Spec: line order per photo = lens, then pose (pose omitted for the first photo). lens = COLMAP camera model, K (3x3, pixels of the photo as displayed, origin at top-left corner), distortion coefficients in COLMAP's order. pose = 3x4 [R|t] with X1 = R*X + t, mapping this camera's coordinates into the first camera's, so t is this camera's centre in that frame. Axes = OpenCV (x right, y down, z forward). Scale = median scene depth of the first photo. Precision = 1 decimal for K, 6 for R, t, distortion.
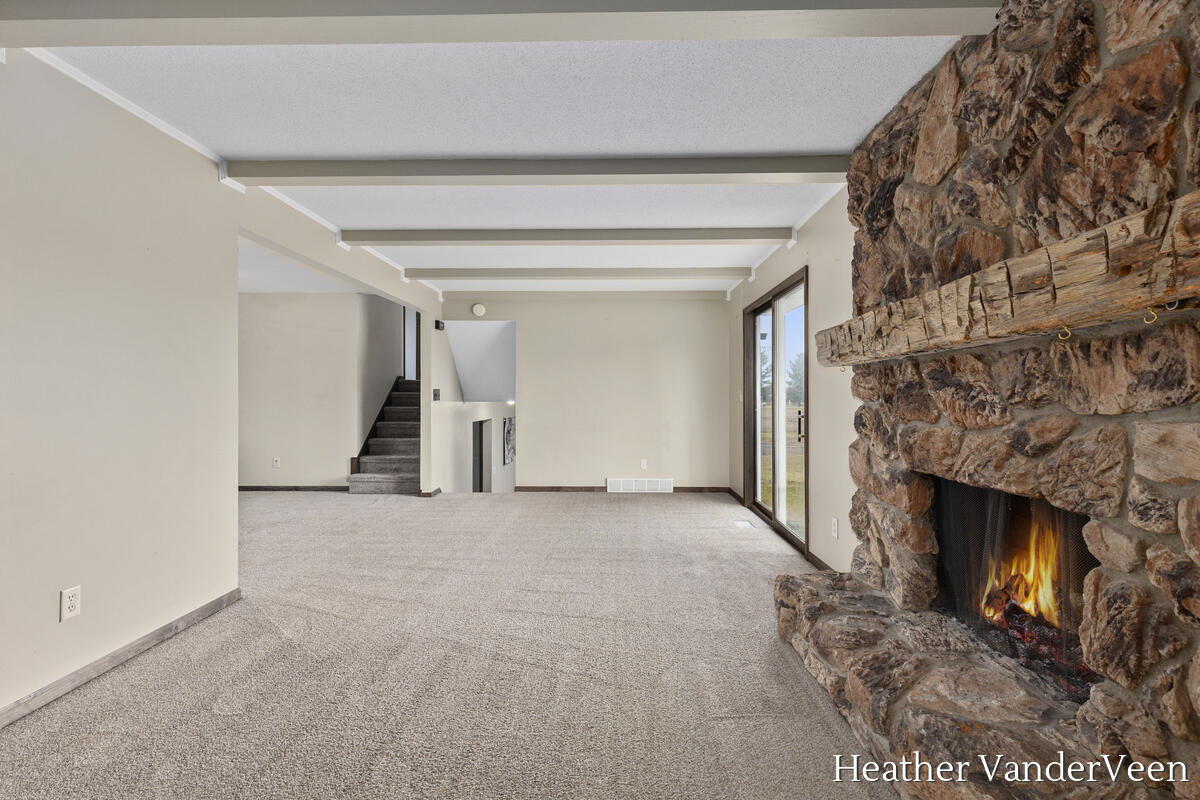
lens RADIAL K [[546.6, 0, 602.4], [0, 546.6, 396.1], [0, 0, 1]] dist [0.002347, -0.000152]
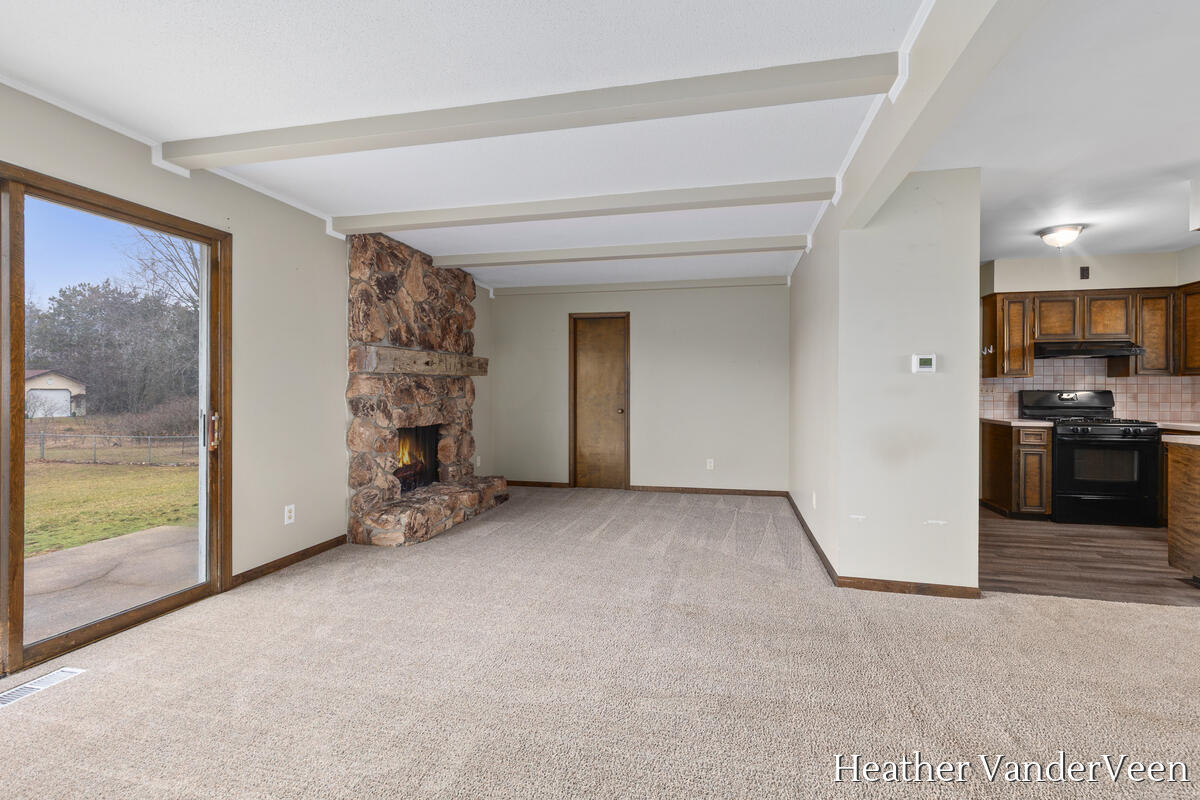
lens RADIAL K [[546.6, 0, 602.4], [0, 546.6, 396.1], [0, 0, 1]] dist [0.002347, -0.000152]
pose [[-0.979192, -0.003199, 0.202909, -0.211587], [-0.002149, 0.999983, 0.005394, 0.000450], [-0.202922, 0.004846, -0.979183, 1.023755]]
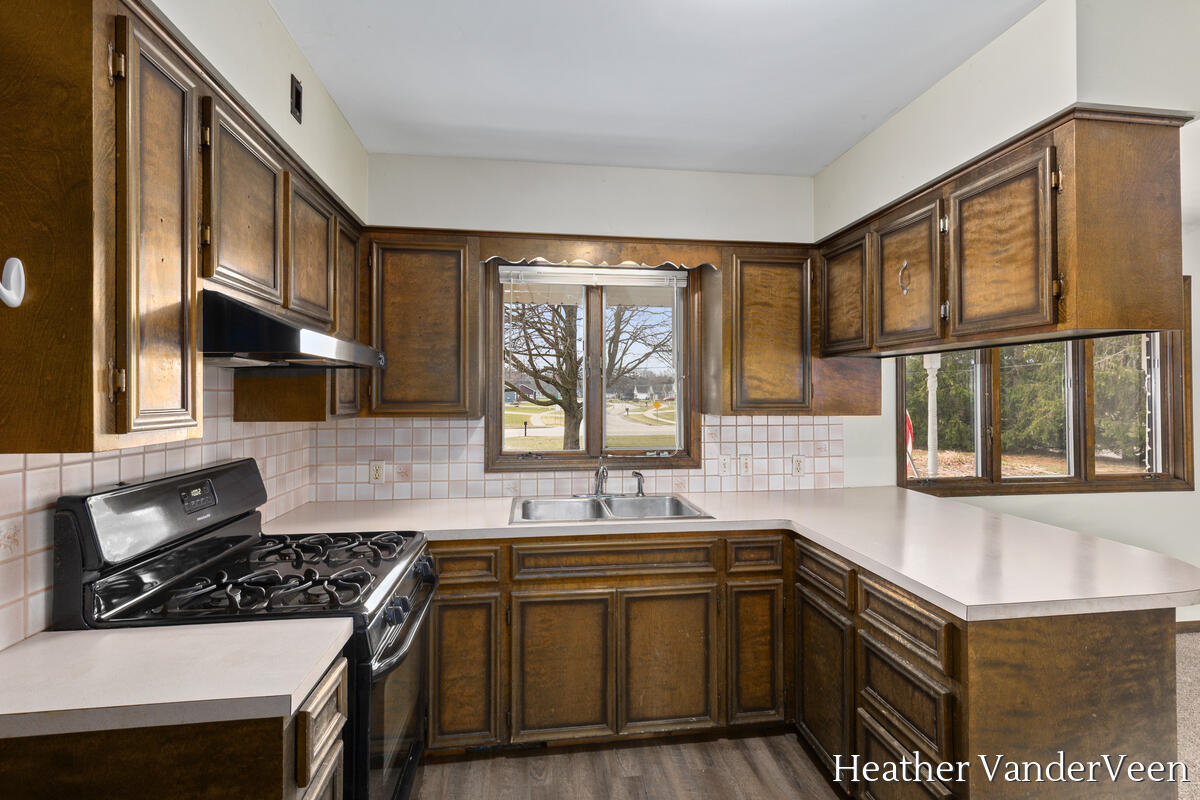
lens RADIAL K [[543.3, 0, 603.3], [0, 543.3, 392.7], [0, 0, 1]] dist [0.002698, -0.000158]
pose [[0.159923, -0.005682, -0.987113, -0.467426], [0.001887, 0.999983, -0.005450, -0.038856], [0.987128, -0.000991, 0.159931, 0.205273]]
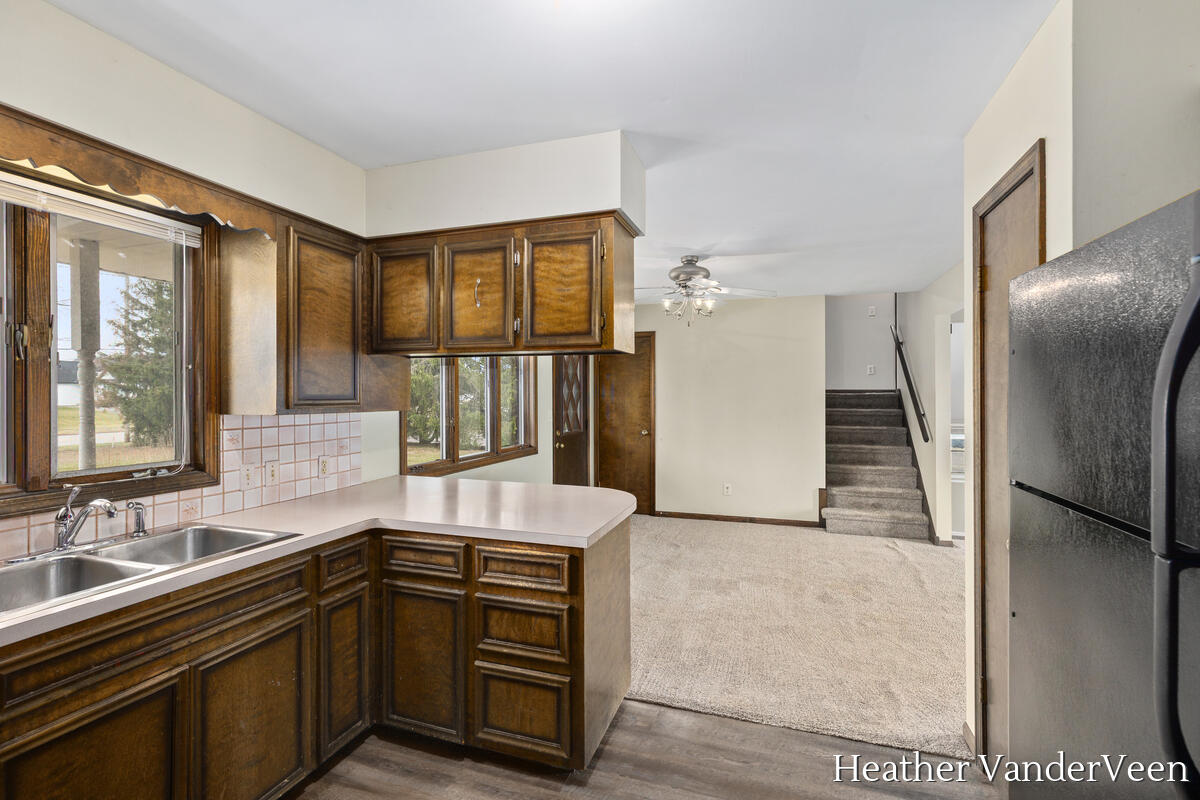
lens RADIAL K [[546.6, 0, 602.4], [0, 546.6, 396.1], [0, 0, 1]] dist [0.002347, -0.000152]
pose [[0.956026, -0.000554, -0.293282, -0.555089], [0.001845, 0.999990, 0.004125, -0.036835], [0.293277, -0.004484, 0.956017, 0.093110]]
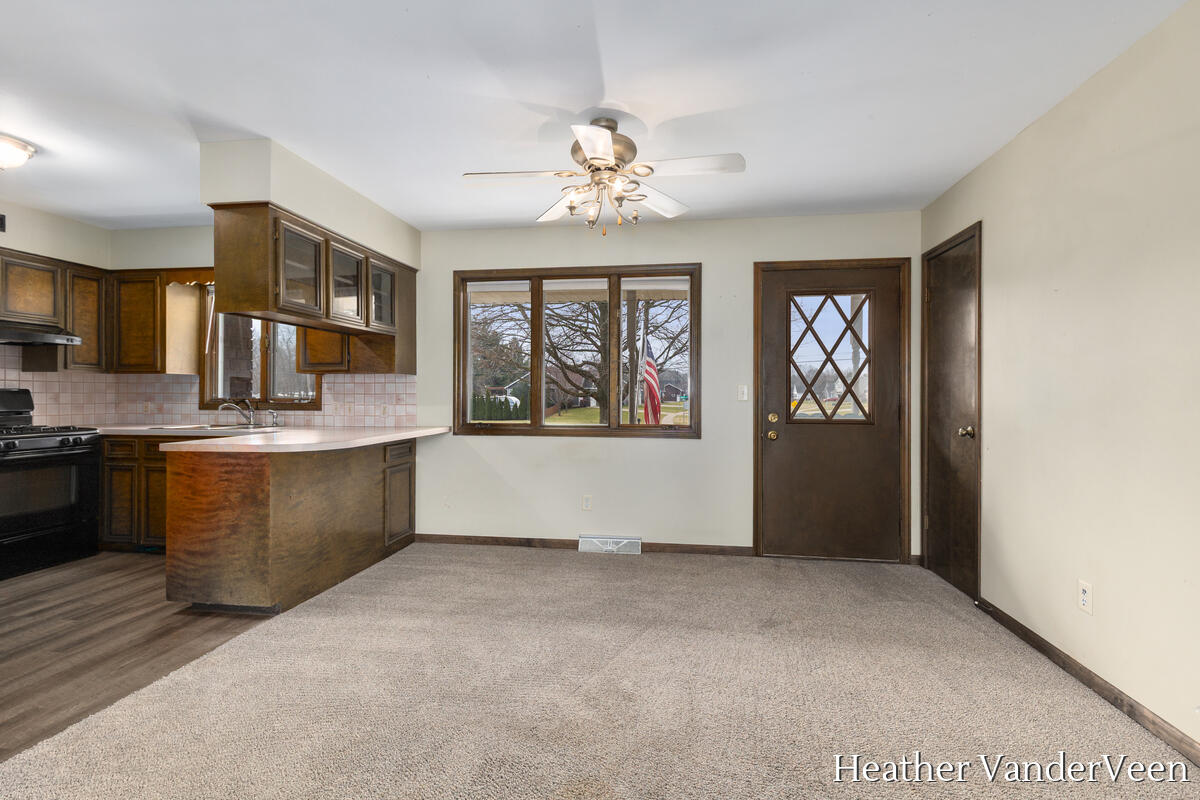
lens RADIAL K [[557.0, 0, 605.2], [0, 557.0, 392.2], [0, 0, 1]] dist [0.004440, 0.000295]
pose [[-0.117244, -0.007338, -0.993076, -0.237710], [-0.001791, 0.999973, -0.007178, 0.001838], [0.993102, 0.000937, -0.117253, 0.789062]]
